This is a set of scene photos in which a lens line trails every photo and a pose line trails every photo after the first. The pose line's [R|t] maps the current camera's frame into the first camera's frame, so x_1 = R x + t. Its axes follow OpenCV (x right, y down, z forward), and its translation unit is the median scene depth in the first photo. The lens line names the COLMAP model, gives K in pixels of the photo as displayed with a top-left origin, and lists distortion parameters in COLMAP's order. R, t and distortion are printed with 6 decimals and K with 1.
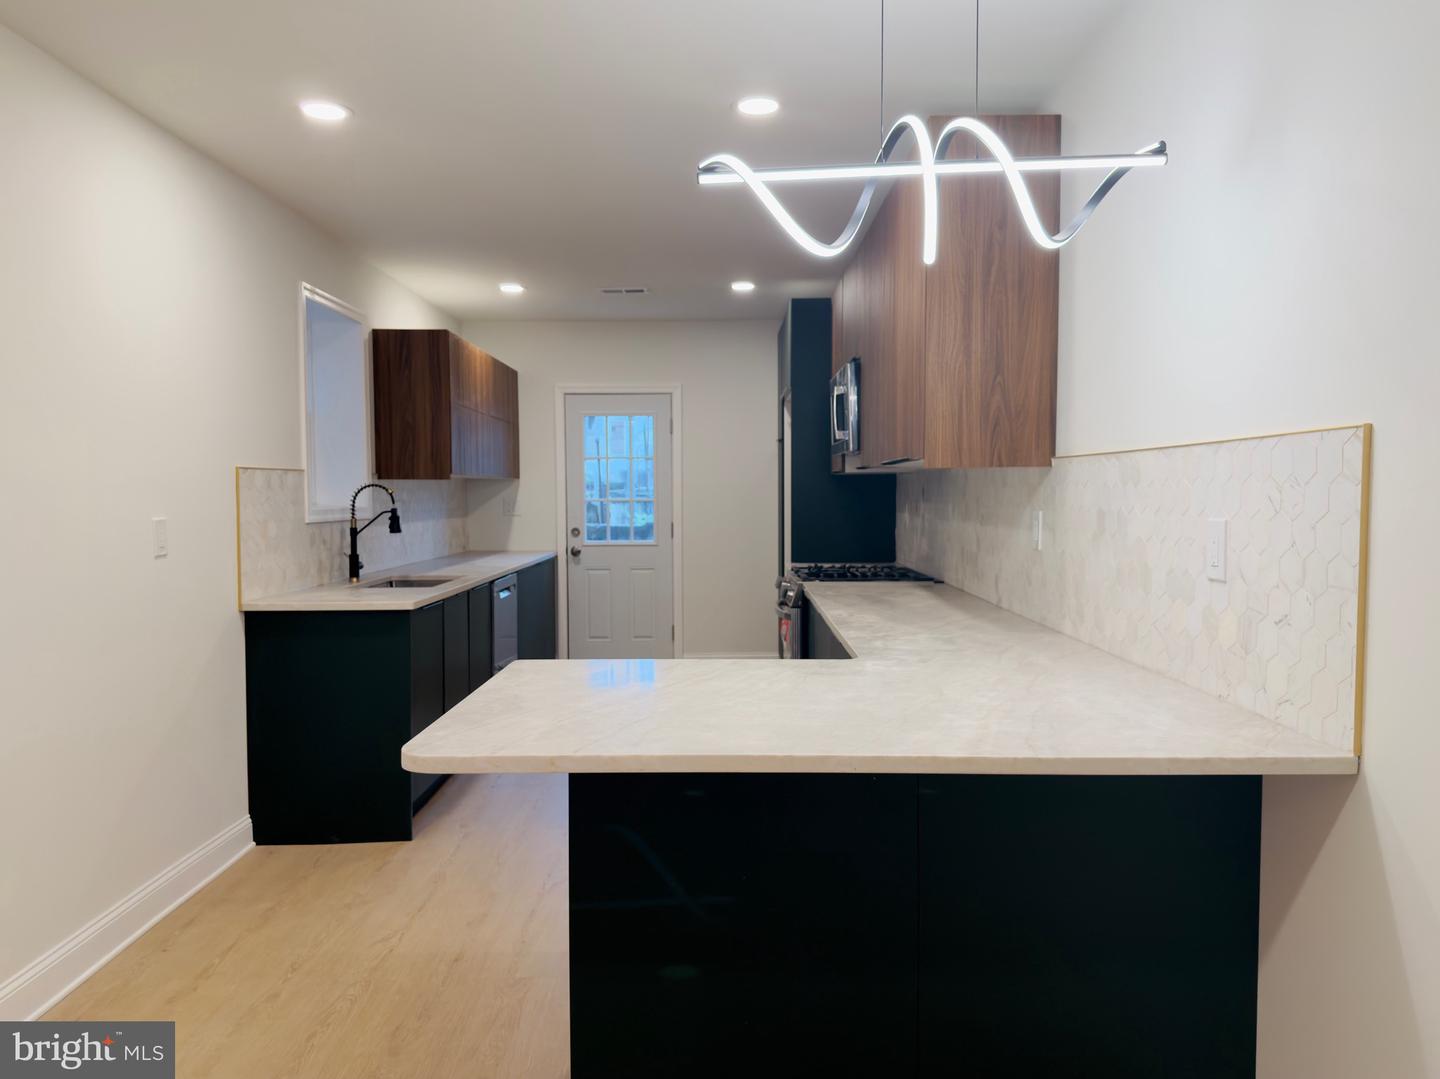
lens RADIAL K [[1035.9, 0, 725.5], [0, 1035.9, 544.3], [0, 0, 1]] dist [0.036835, -0.001204]
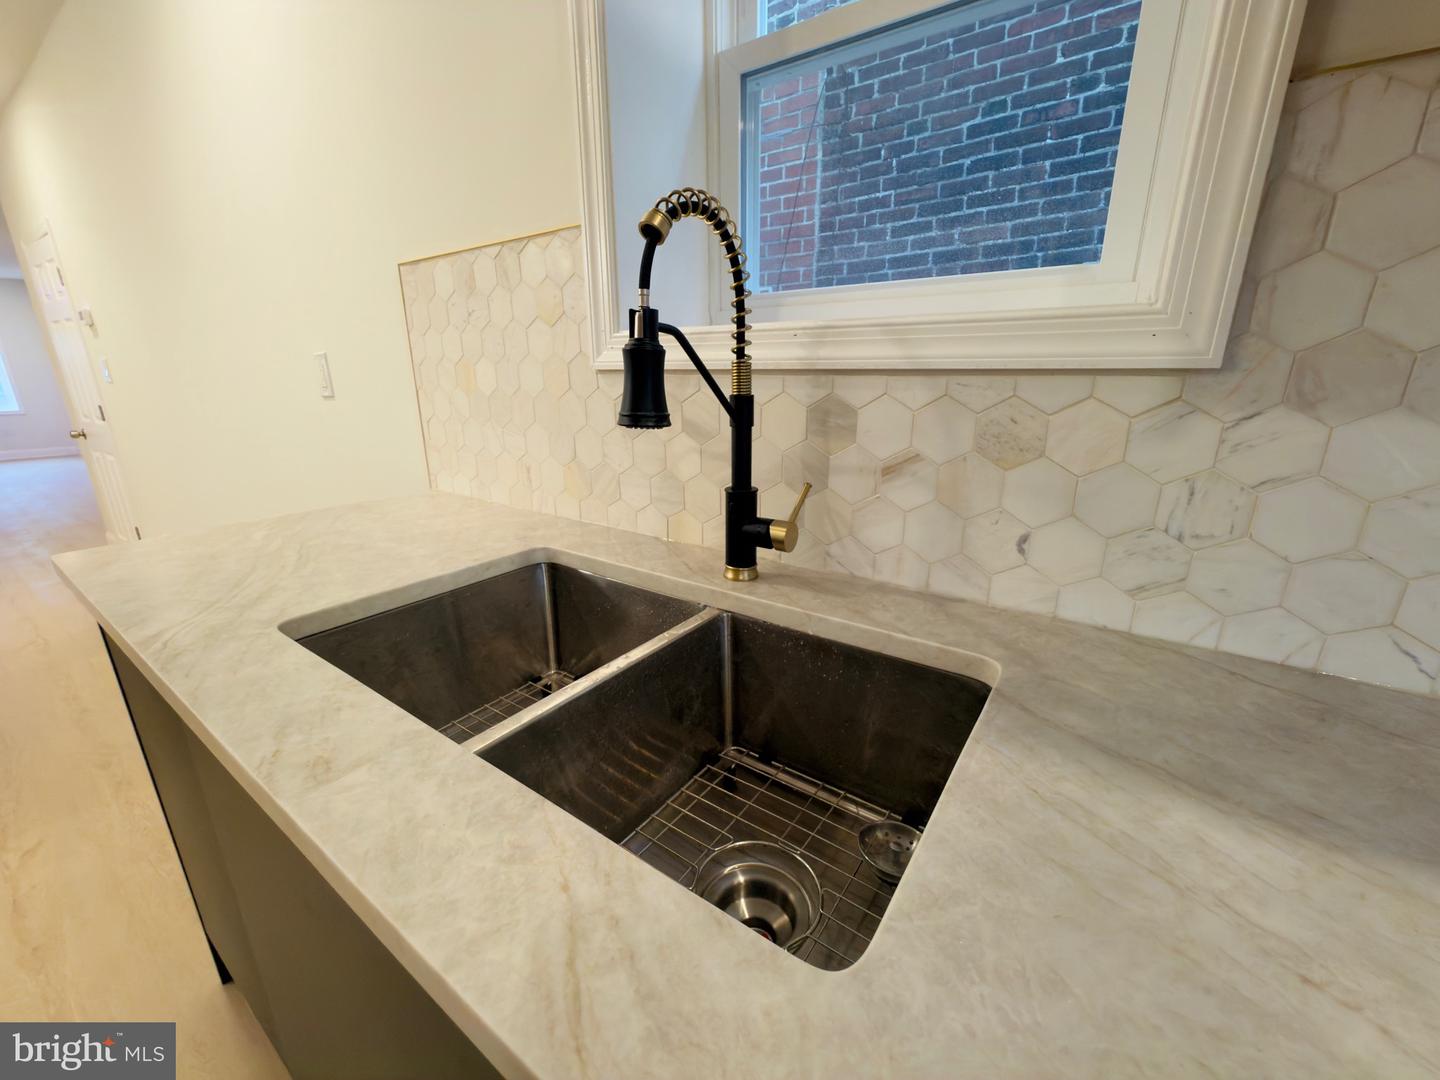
lens RADIAL K [[575.8, 0, 722.1], [0, 575.8, 537.2], [0, 0, 1]] dist [-0.004807, 0.001314]
pose [[-0.575678, 0.234664, -0.783280, -0.192564], [-0.035462, 0.949867, 0.310635, -0.023554], [0.816907, 0.206603, -0.538496, 0.934382]]
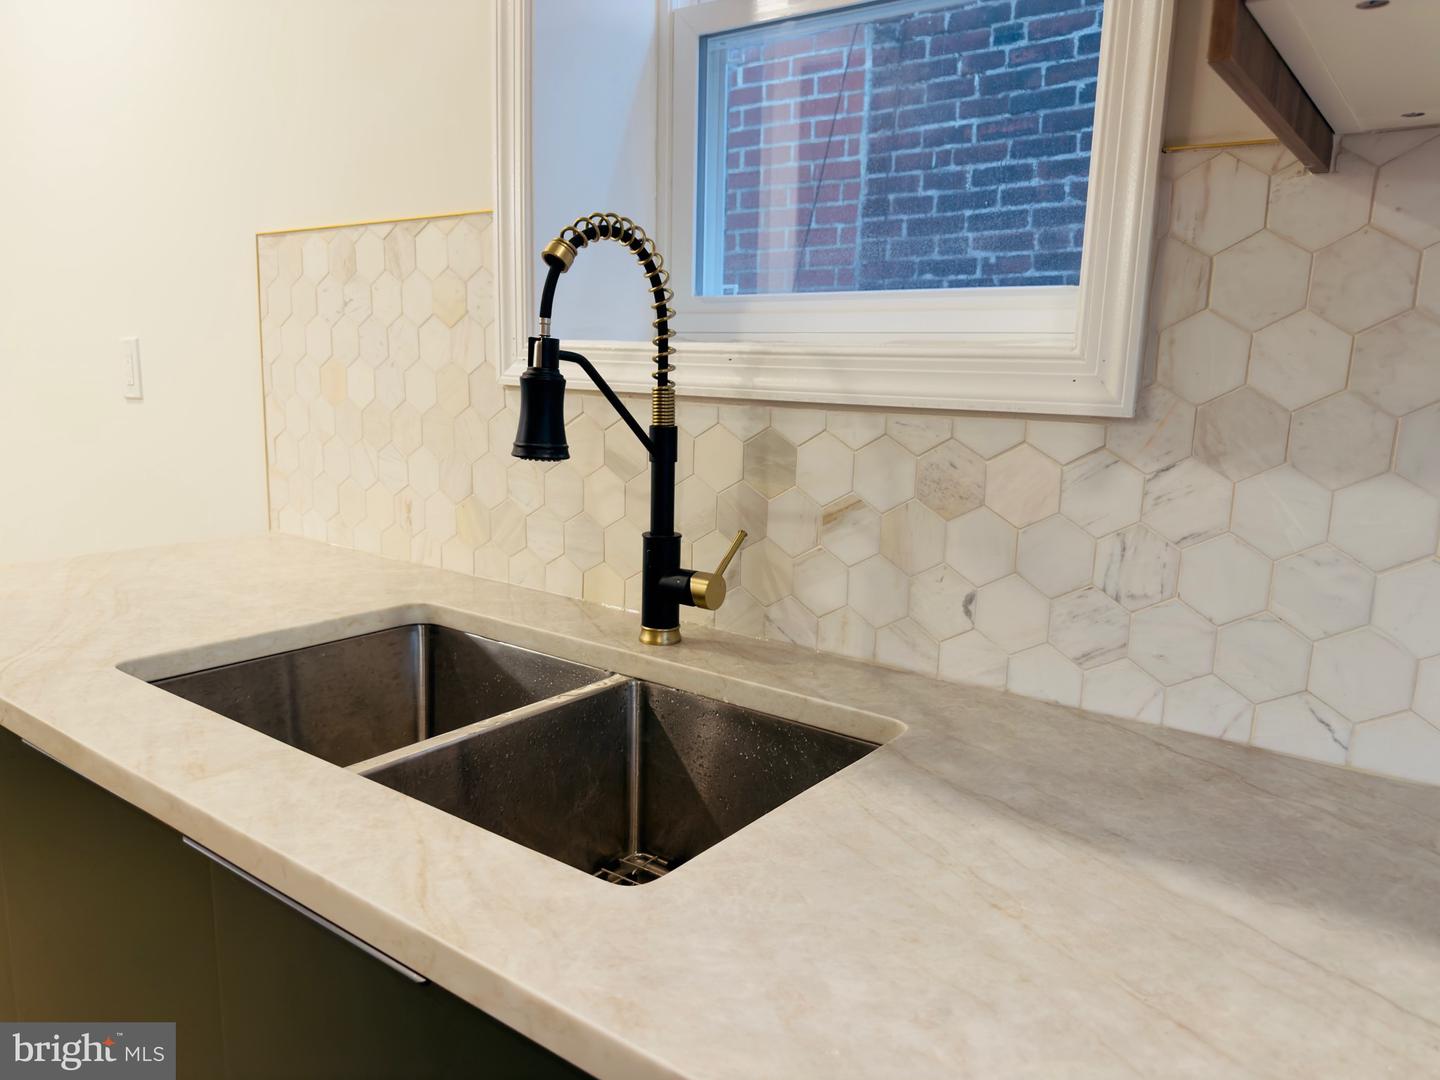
lens RADIAL K [[1017.8, 0, 724.7], [0, 1017.8, 540.3], [0, 0, 1]] dist [0.036529, -0.036787]
pose [[-0.594214, 0.128671, -0.793948, -0.150444], [-0.065874, 0.976019, 0.207481, -0.034088], [0.801604, 0.175589, -0.571488, 0.989219]]
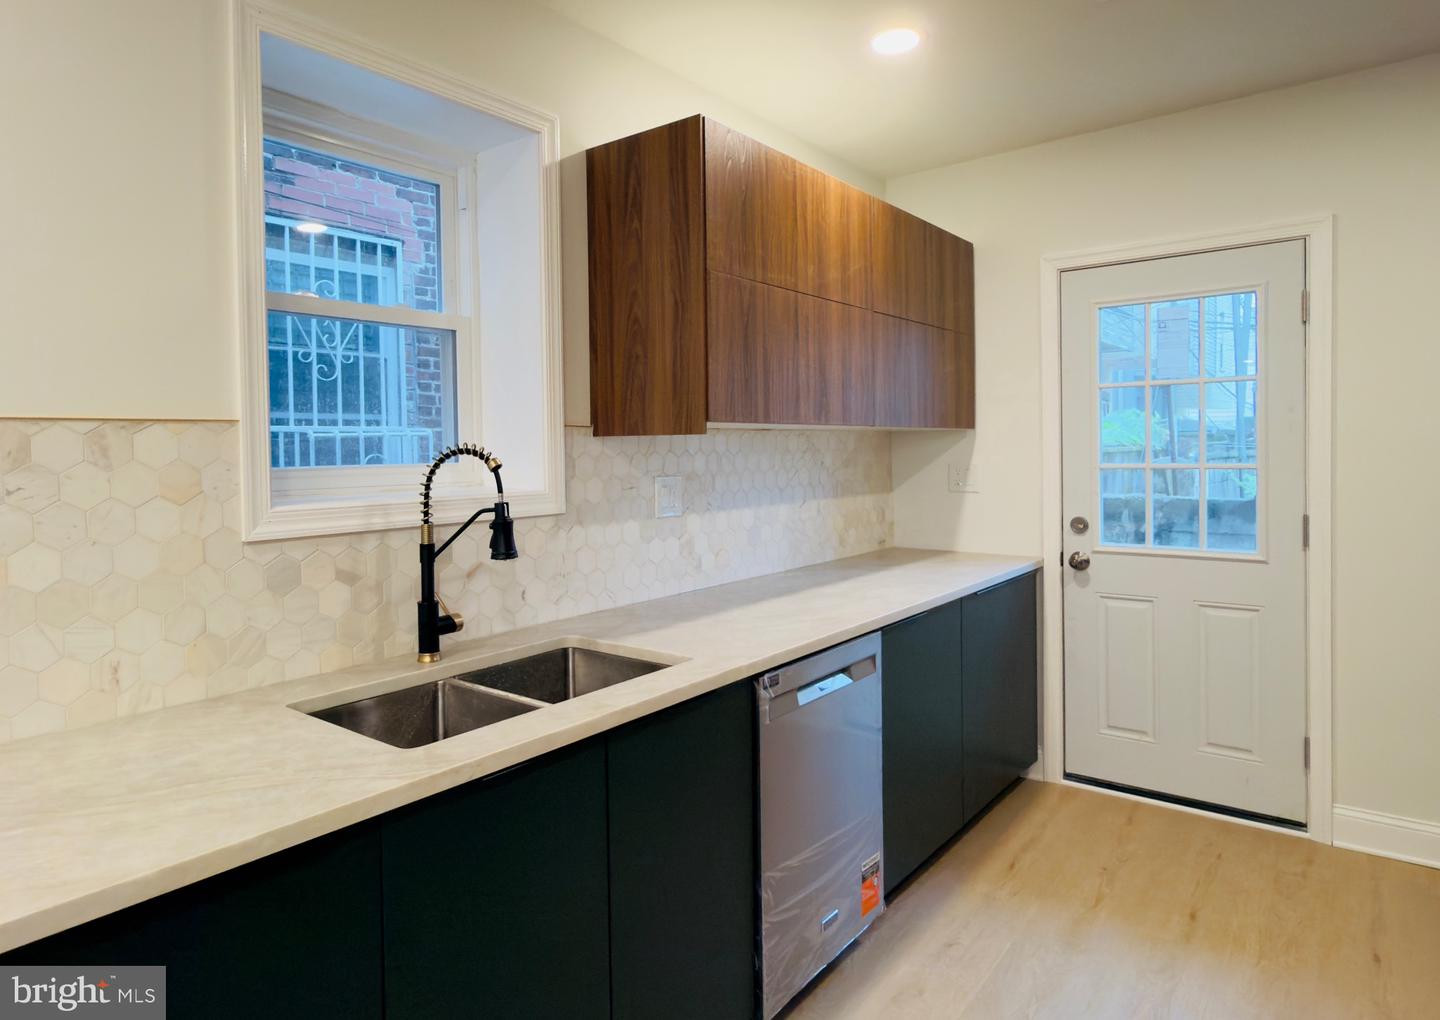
lens RADIAL K [[854.1, 0, 645.6], [0, 854.1, 470.6], [0, 0, 1]] dist [-0.000378, -0.005068]
pose [[0.756496, 0.005539, -0.653975, -0.033047], [-0.018855, 0.999733, -0.013343, -0.038618], [0.653726, 0.022424, 0.756399, 0.668646]]
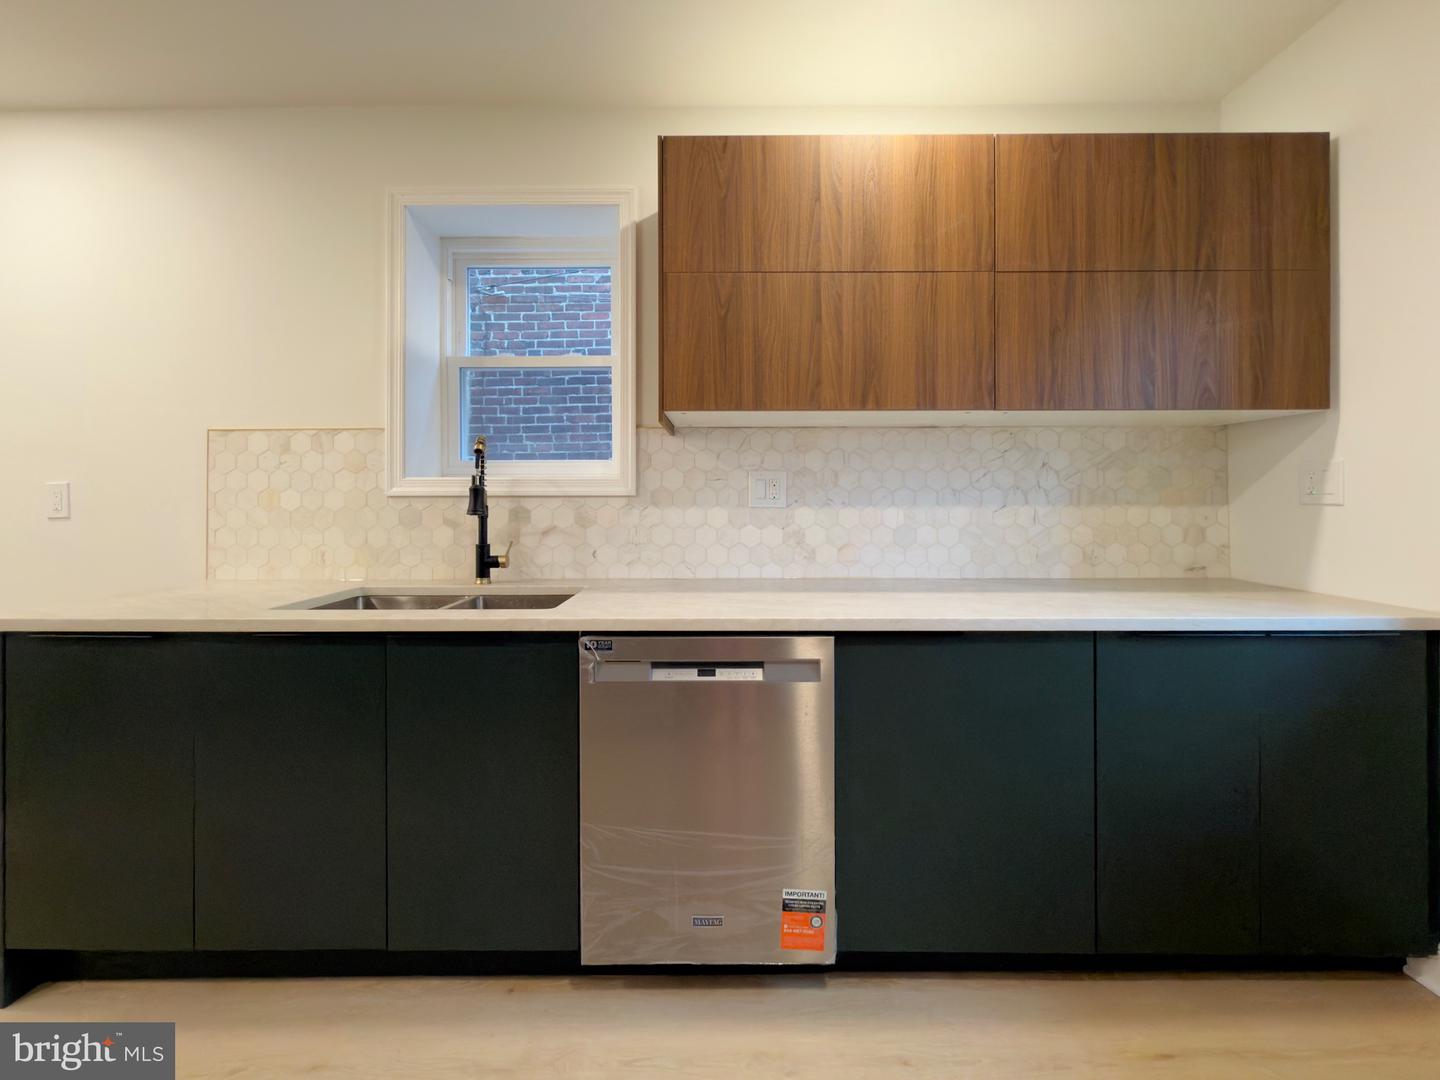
lens RADIAL K [[575.8, 0, 719.6], [0, 575.8, 499.6], [0, 0, 1]] dist [-0.004807, 0.001314]
pose [[-0.002756, 0.006178, -0.999977, 0.021015], [-0.048081, 0.998824, 0.006303, -0.025606], [0.998840, 0.048097, -0.002455, 0.995418]]
